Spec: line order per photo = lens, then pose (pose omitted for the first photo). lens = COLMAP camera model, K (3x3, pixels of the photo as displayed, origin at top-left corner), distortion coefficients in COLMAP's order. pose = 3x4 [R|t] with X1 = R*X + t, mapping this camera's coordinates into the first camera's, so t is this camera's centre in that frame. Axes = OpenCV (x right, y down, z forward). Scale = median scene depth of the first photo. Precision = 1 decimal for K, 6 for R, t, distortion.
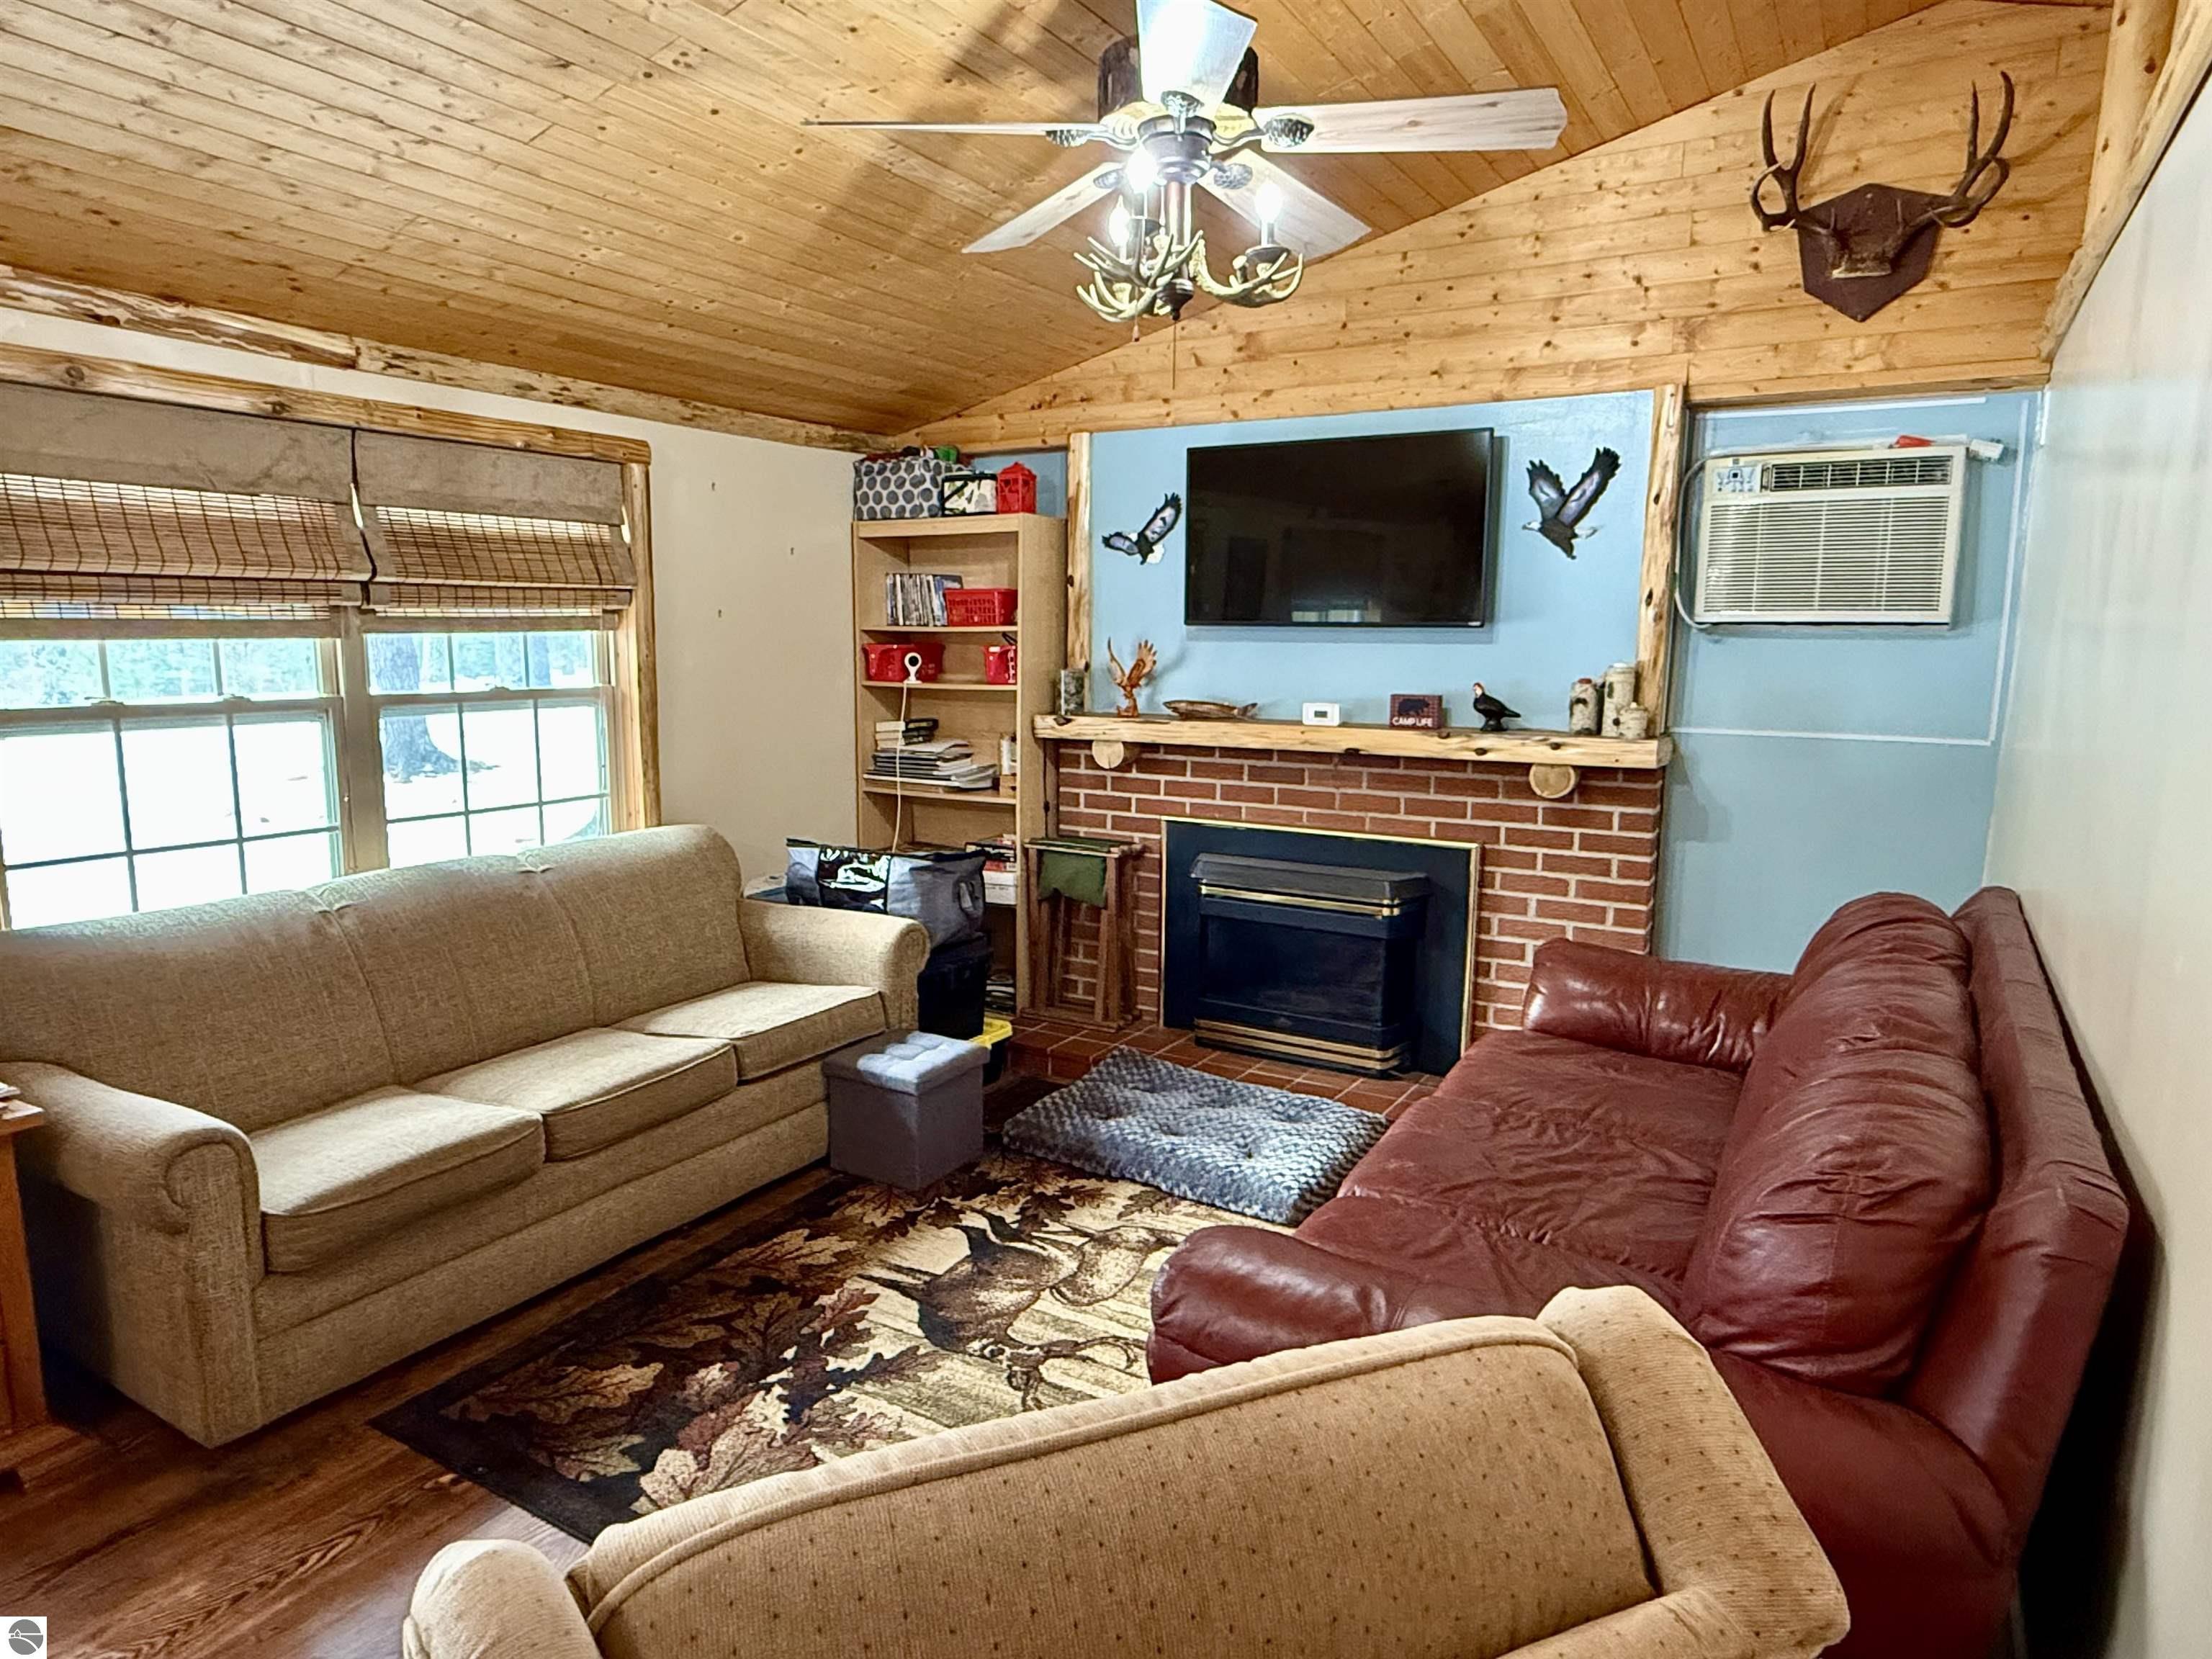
lens RADIAL K [[1335.3, 0, 1098.5], [0, 1335.3, 836.7], [0, 0, 1]] dist [0.002436, -0.002009]
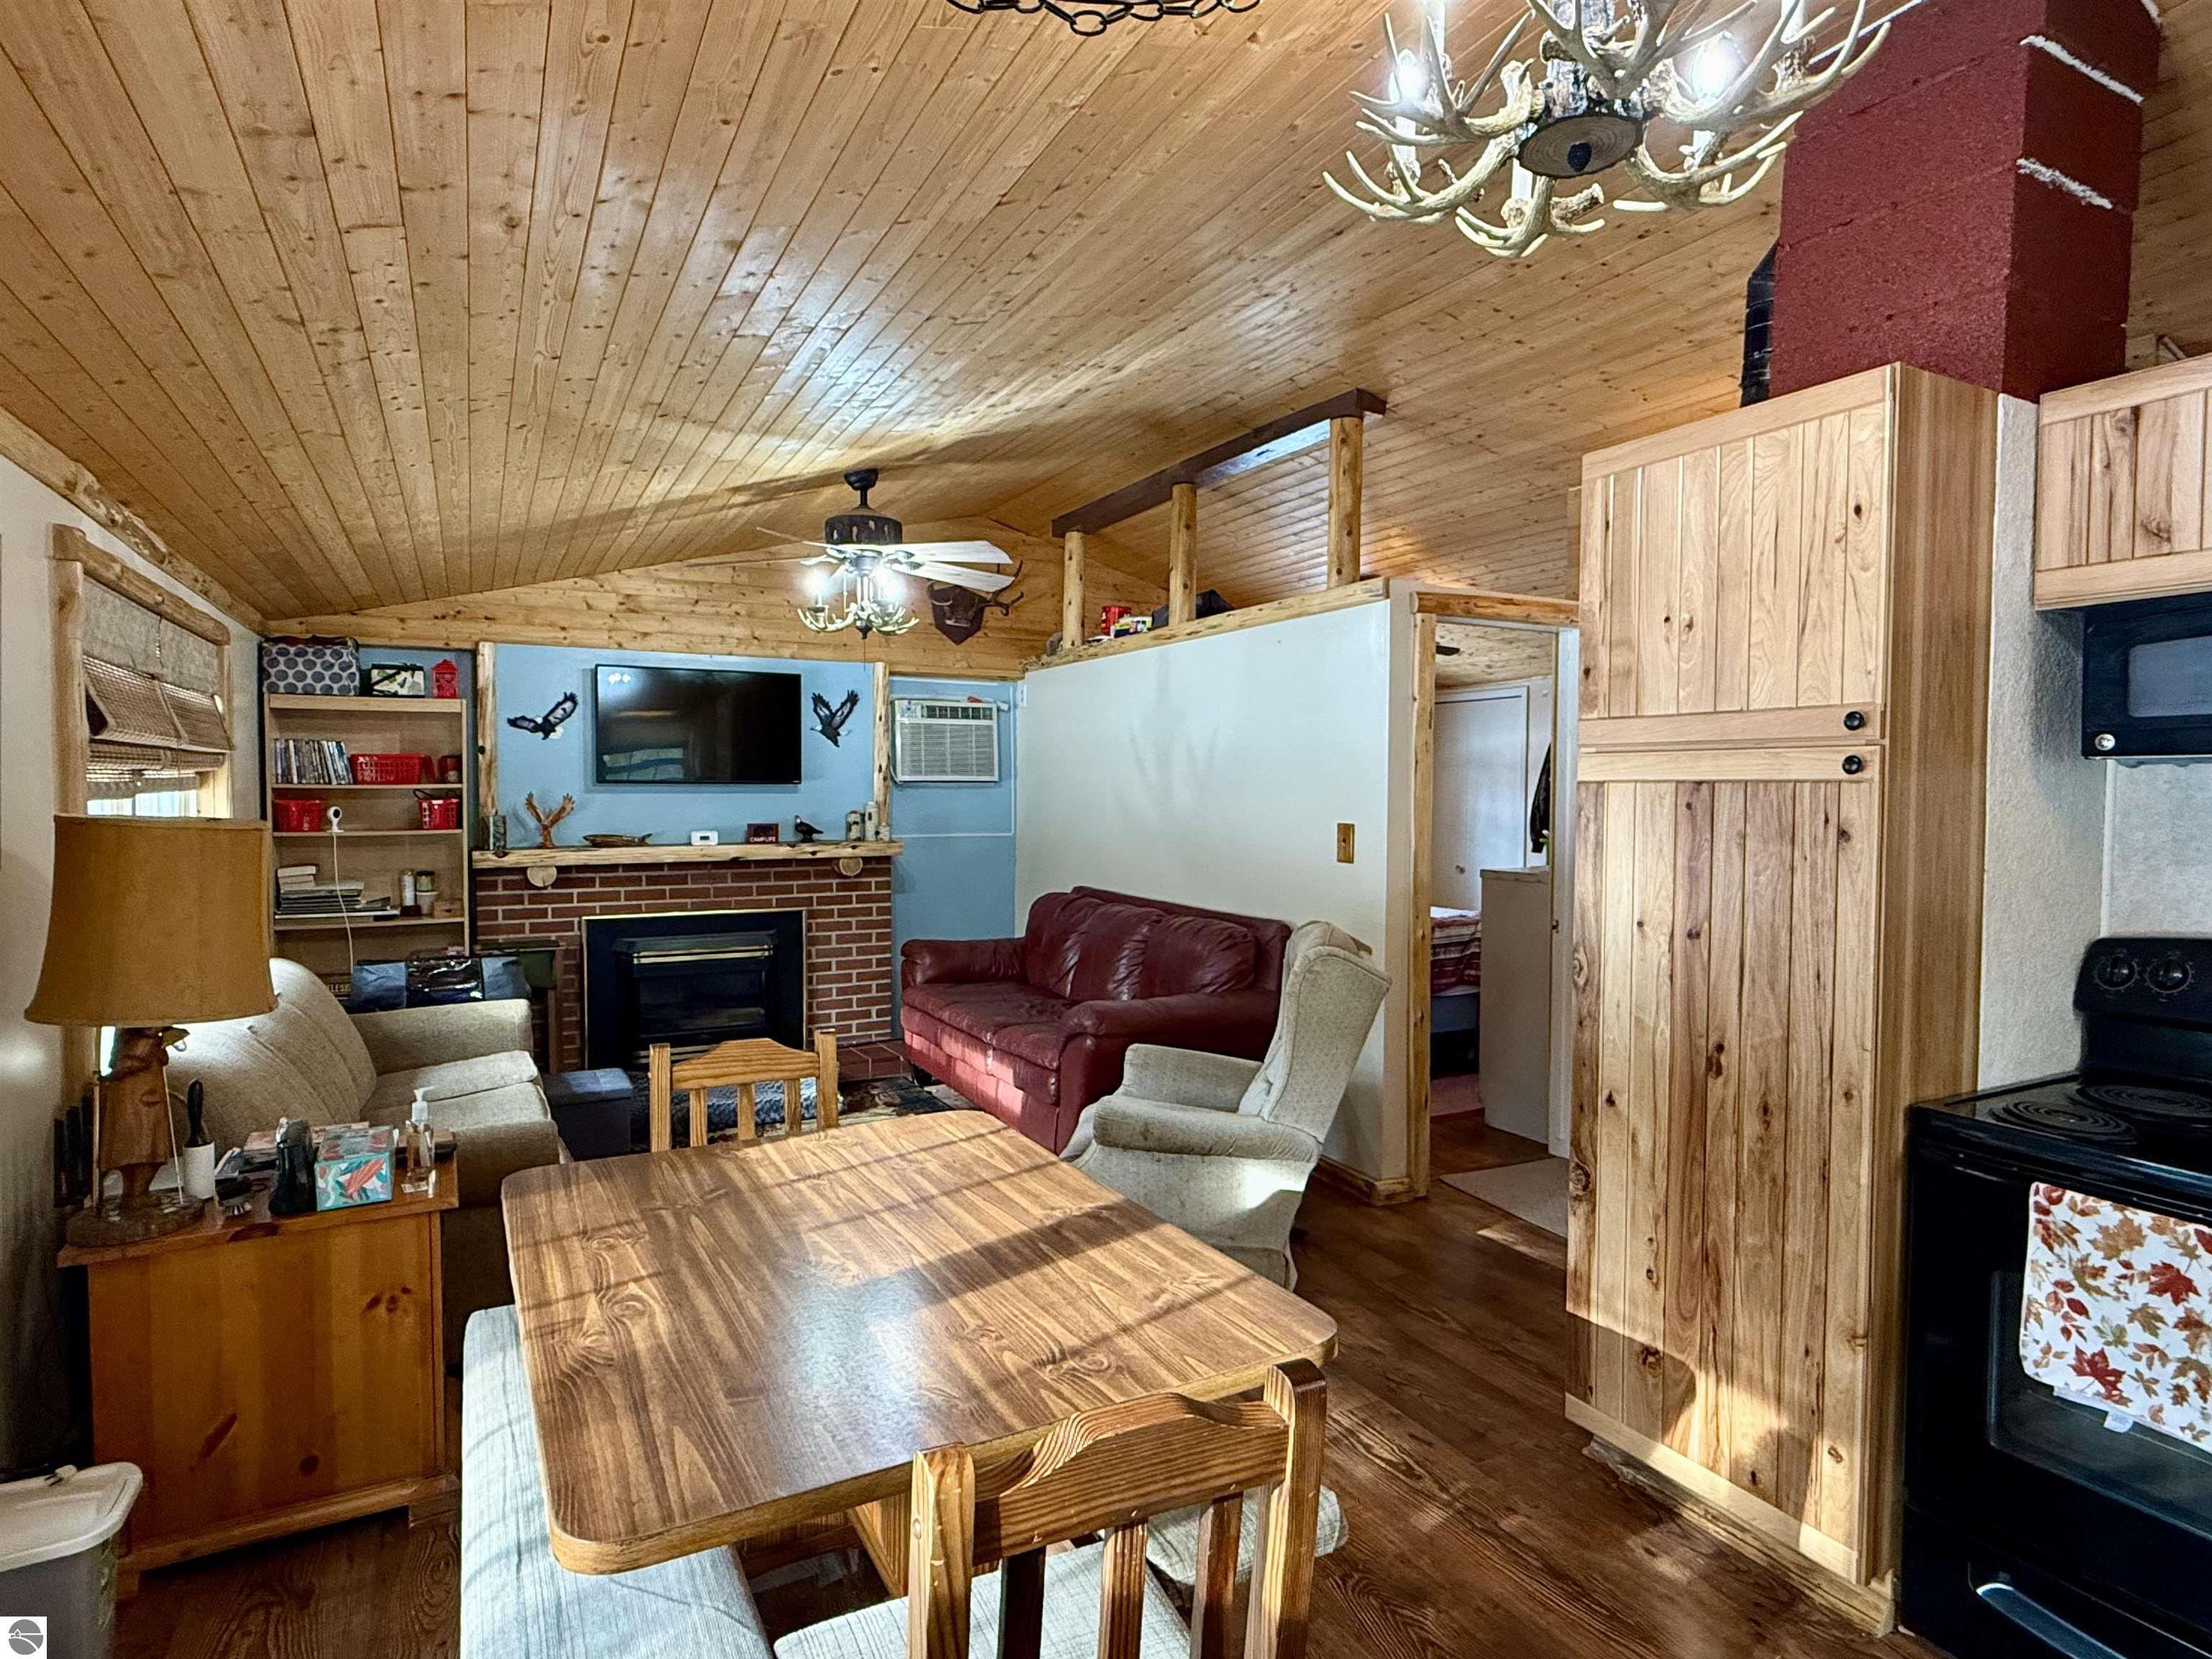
lens RADIAL K [[1191.7, 0, 1106.5], [0, 1191.7, 833.6], [0, 0, 1]] dist [0.001092, -0.000496]
pose [[0.517205, -0.039722, 0.854939, -0.834313], [0.134080, 0.990349, -0.035100, 0.017629], [-0.845294, 0.132785, 0.517539, -0.145521]]
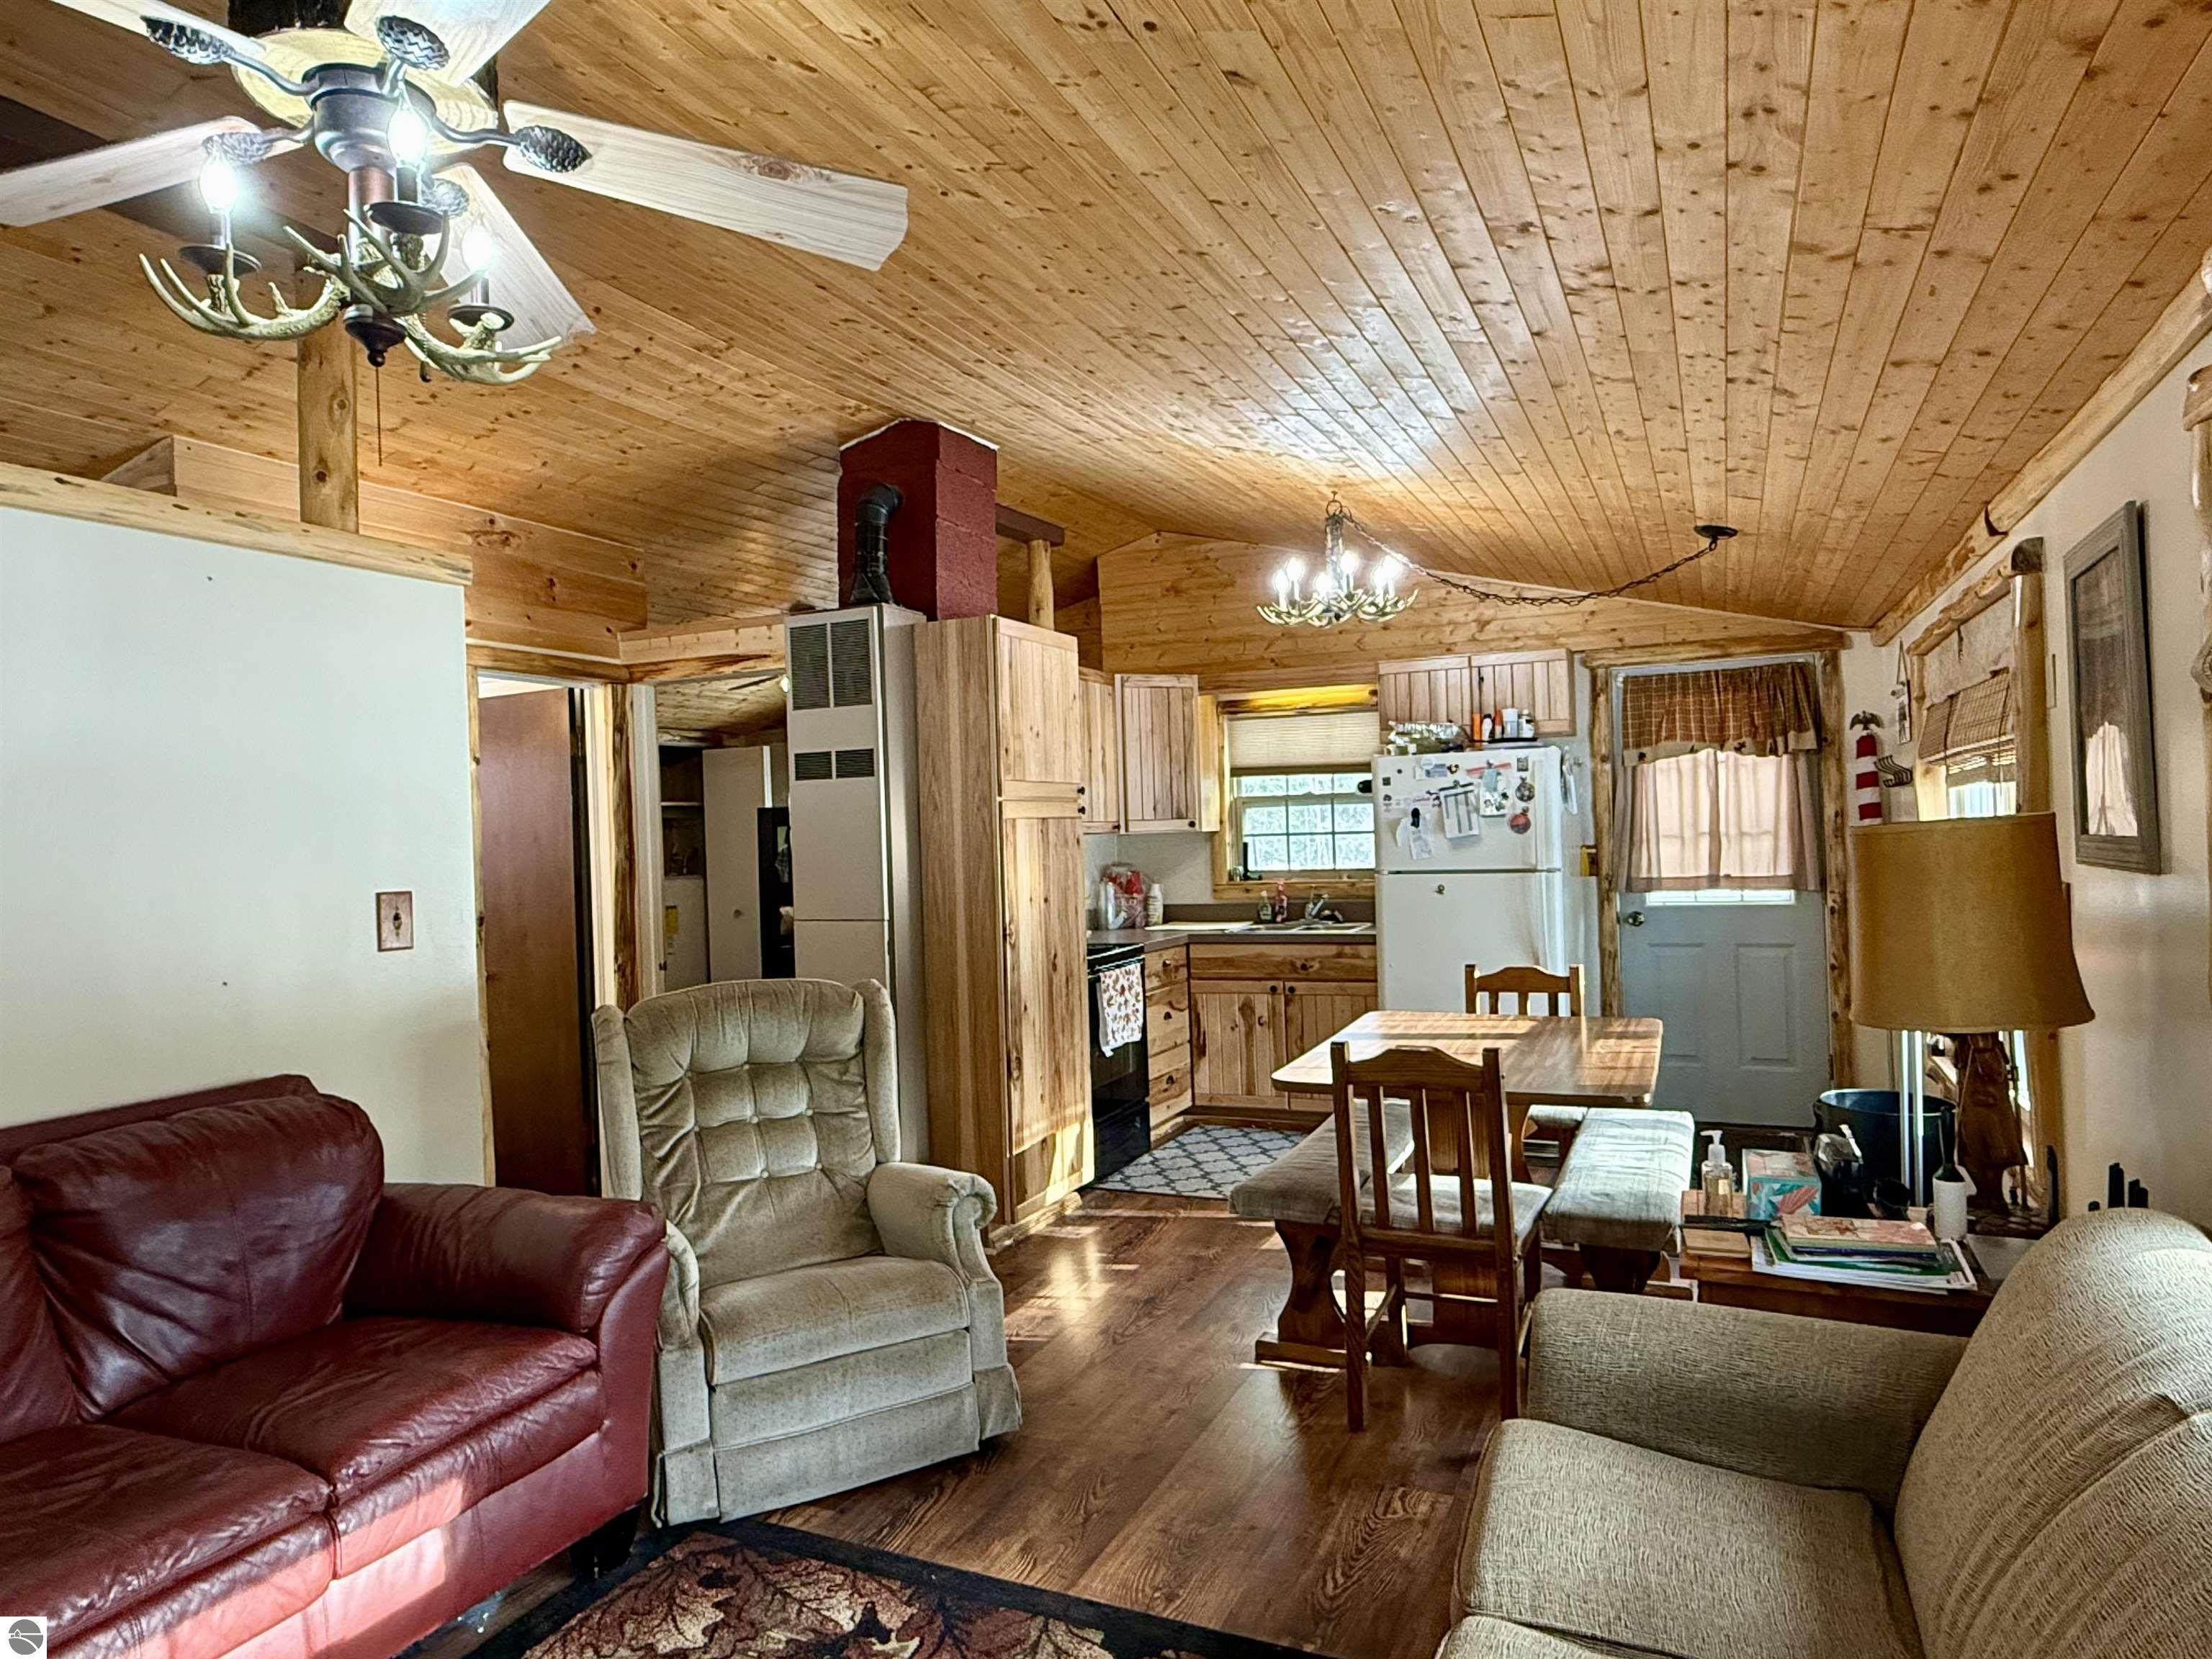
lens RADIAL K [[1335.3, 0, 1099.2], [0, 1335.3, 831.5], [0, 0, 1]] dist [0.002436, -0.002009]
pose [[-0.994793, 0.024050, -0.099034, -0.129147], [0.008415, 0.987823, 0.155354, -0.162876], [0.101564, 0.153712, -0.982882, 1.092873]]
